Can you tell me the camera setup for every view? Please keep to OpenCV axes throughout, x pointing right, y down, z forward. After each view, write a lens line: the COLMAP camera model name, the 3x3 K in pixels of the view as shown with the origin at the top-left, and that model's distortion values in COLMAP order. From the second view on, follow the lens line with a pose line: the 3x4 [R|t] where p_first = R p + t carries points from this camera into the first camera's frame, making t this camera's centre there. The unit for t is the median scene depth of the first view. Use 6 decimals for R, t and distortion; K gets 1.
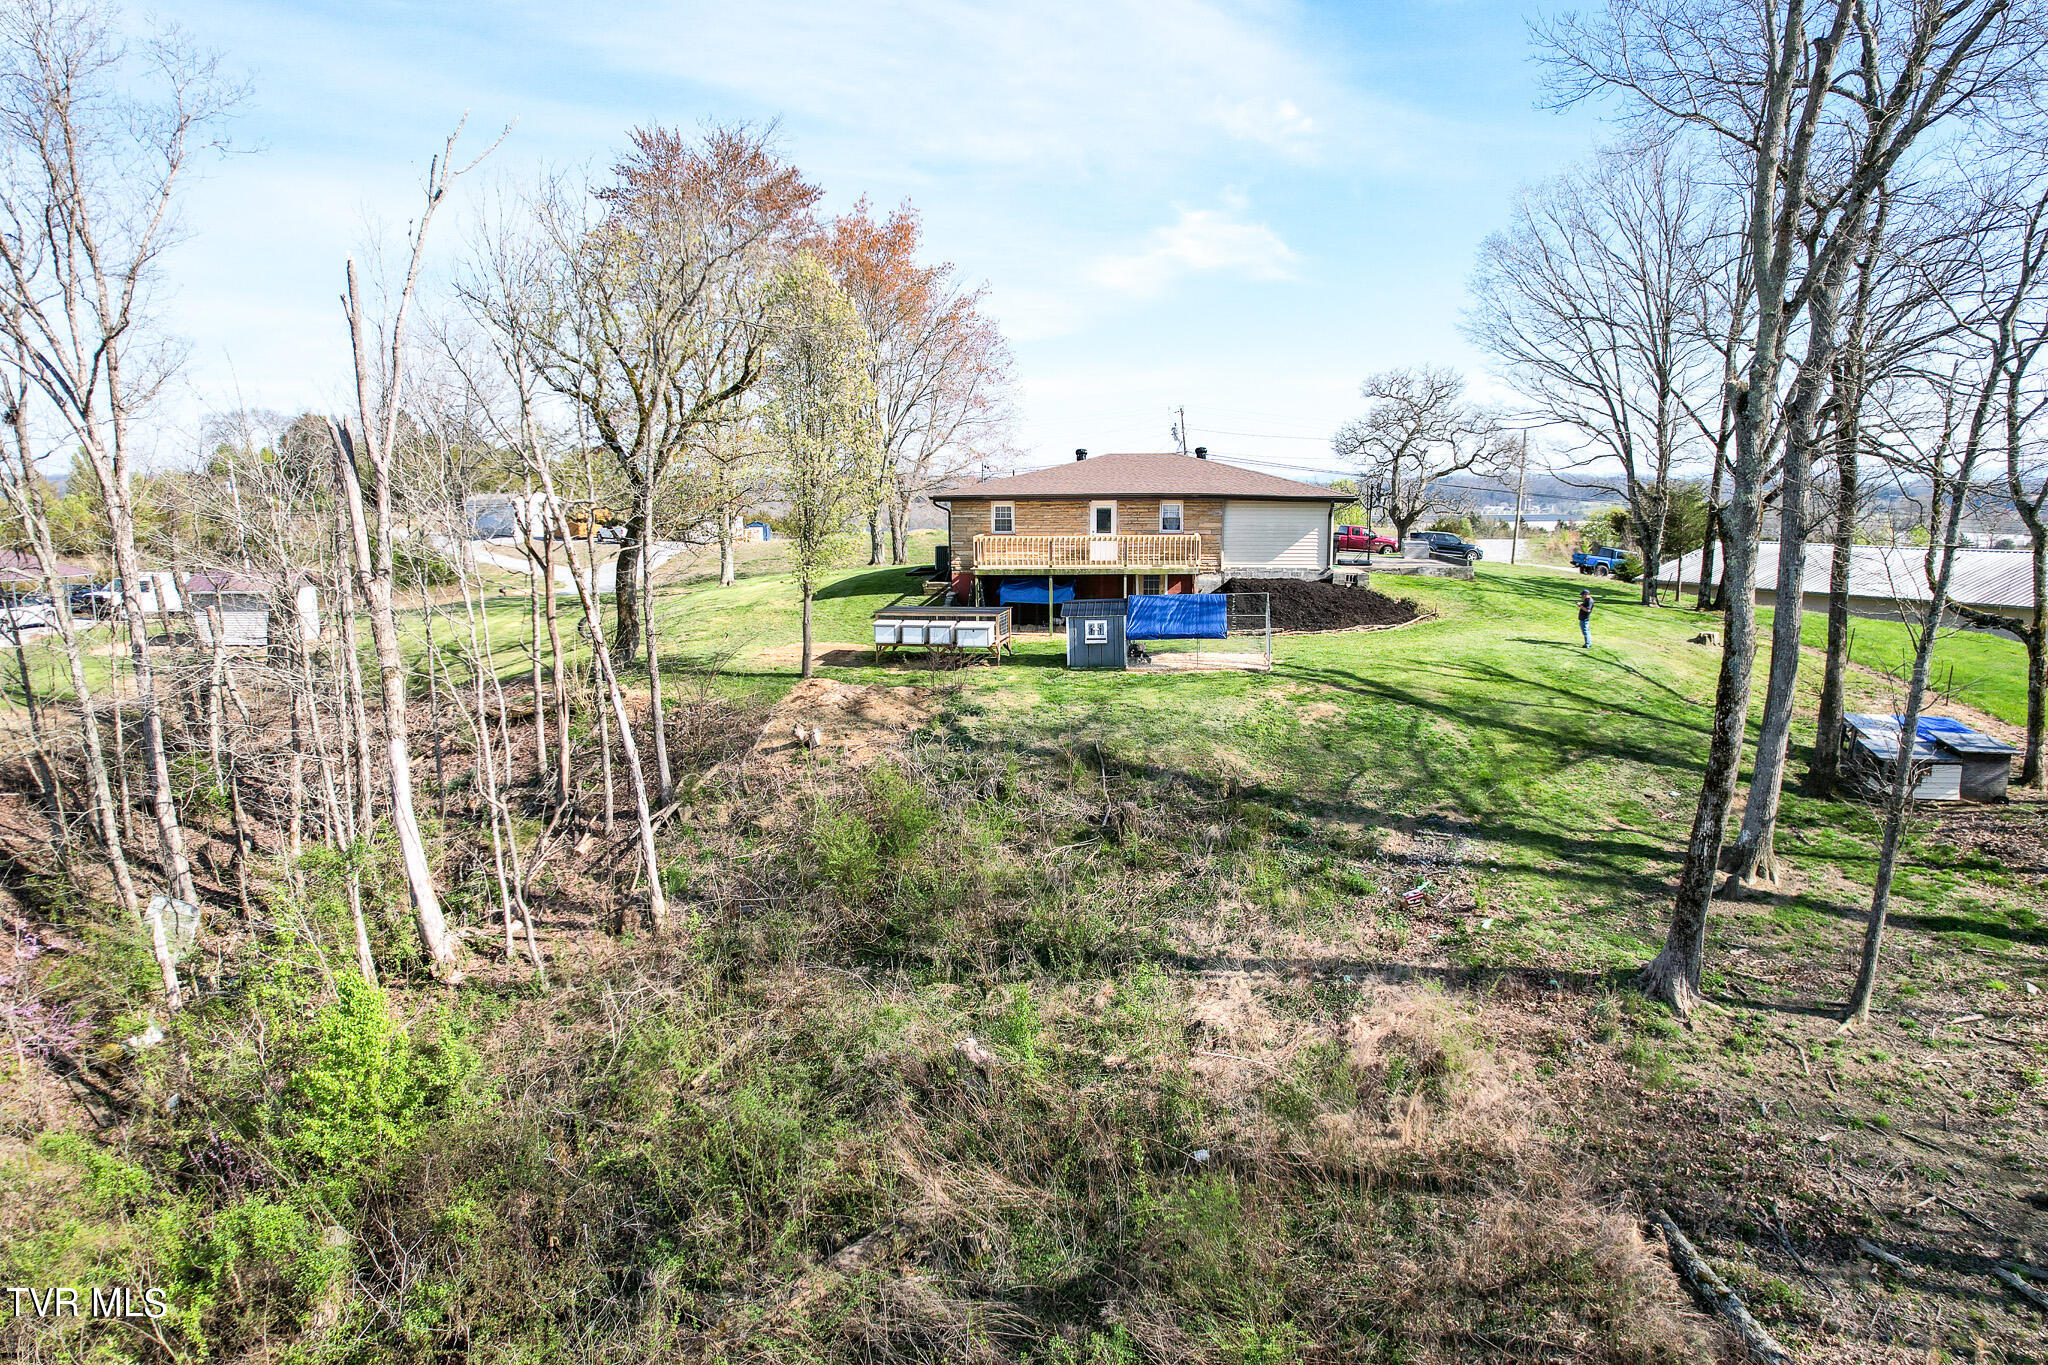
lens RADIAL K [[1318.2, 0, 1009.5], [0, 1318.2, 687.0], [0, 0, 1]] dist [-0.026828, 0.011656]
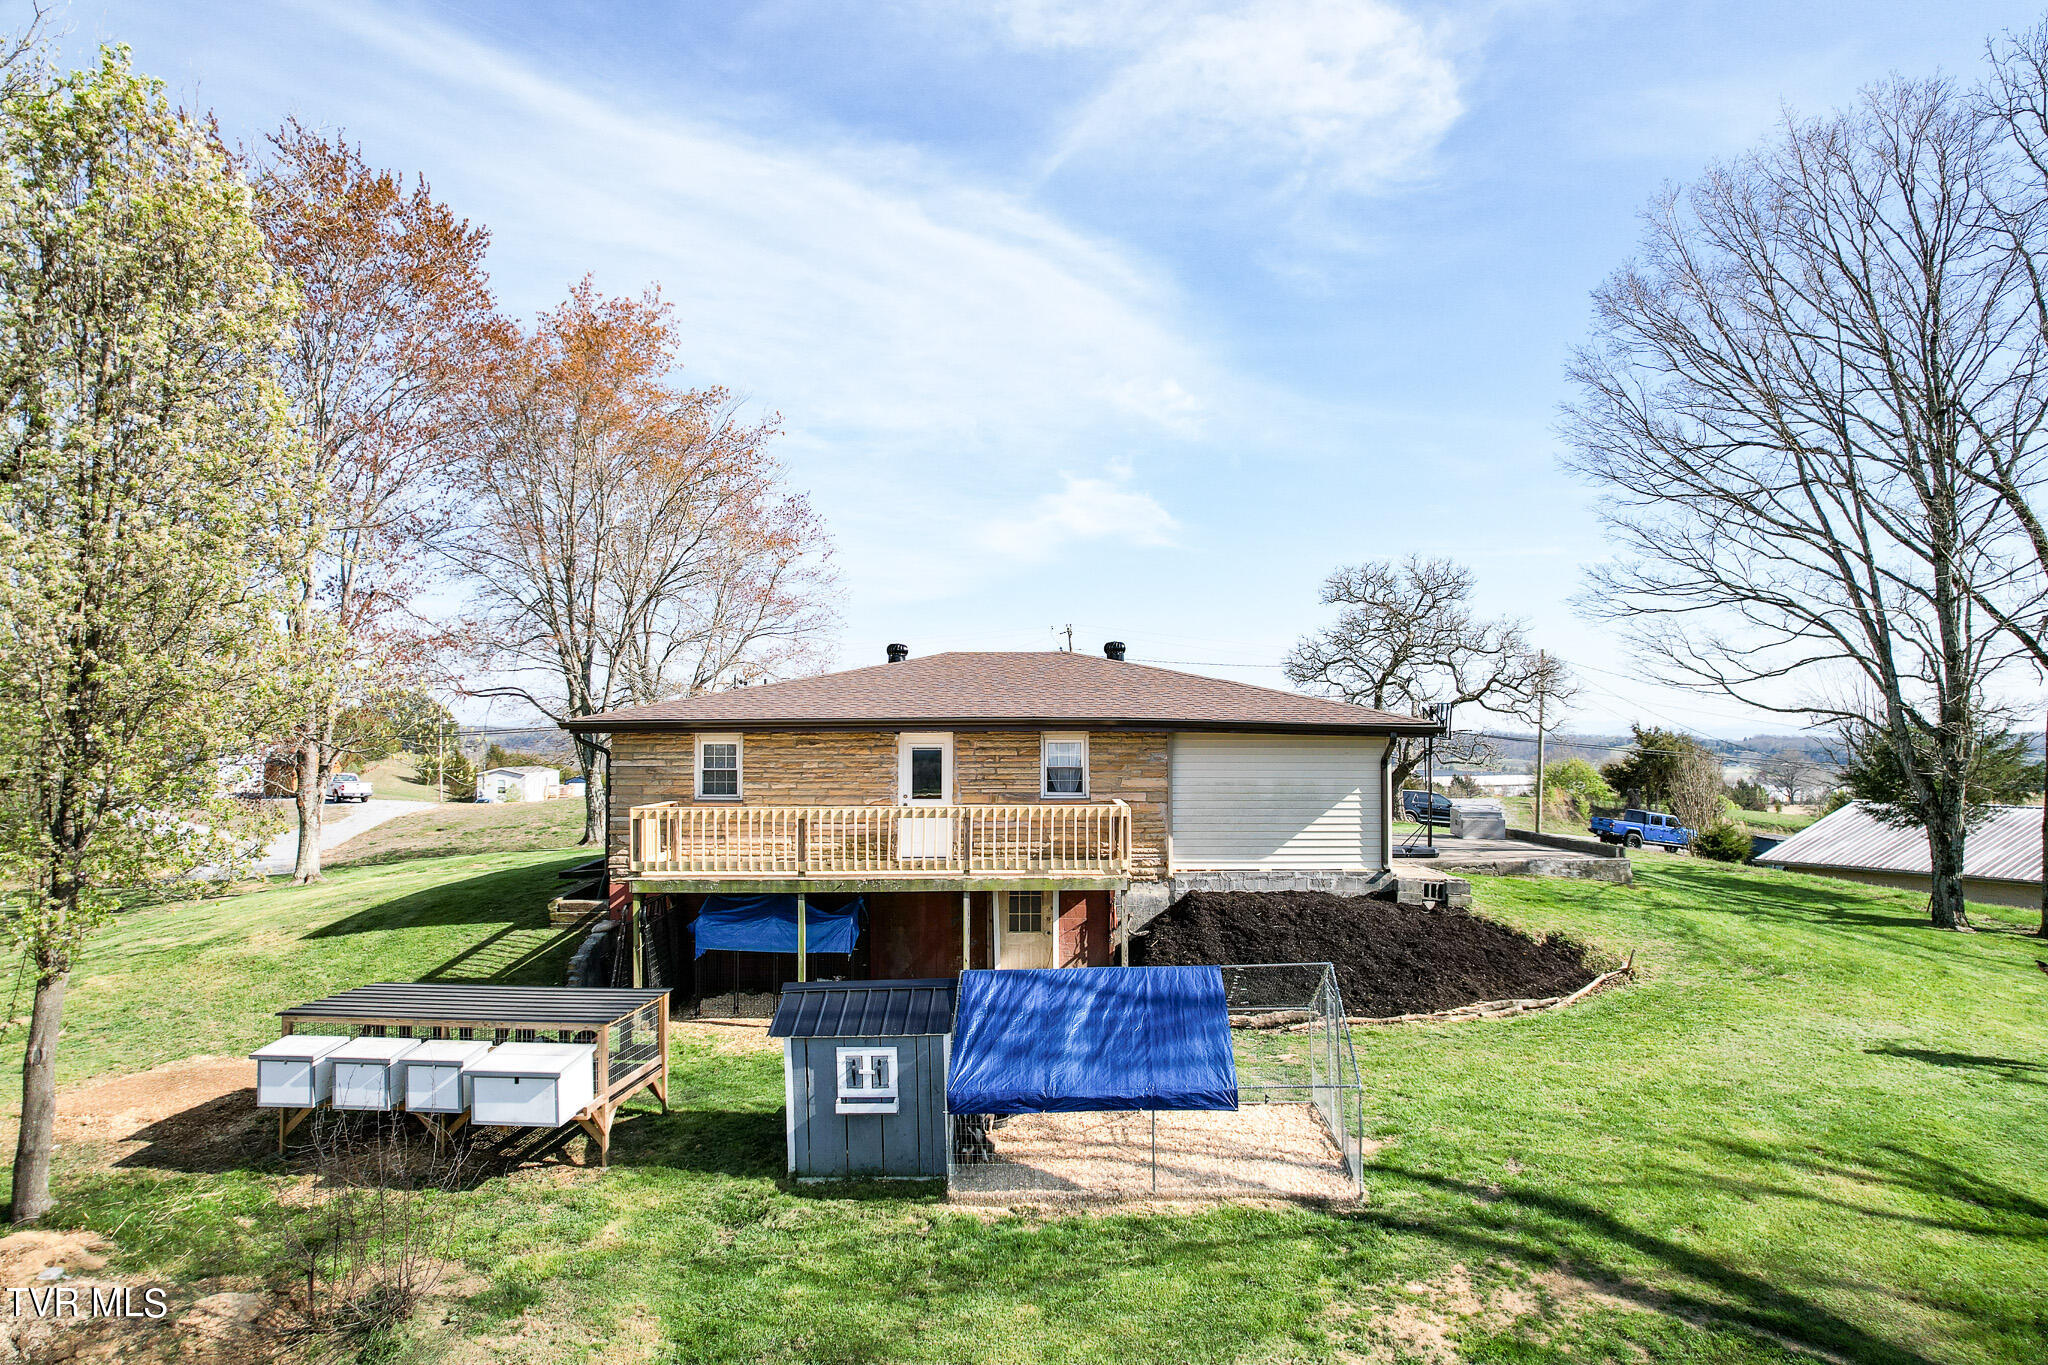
lens RADIAL K [[1318.2, 0, 1025.7], [0, 1318.2, 669.7], [0, 0, 1]] dist [-0.026828, 0.011656]
pose [[0.995735, 0.008012, 0.091909, 0.063313], [0.010878, 0.979077, -0.203199, -0.065314], [-0.091614, 0.203332, 0.974814, 0.520779]]
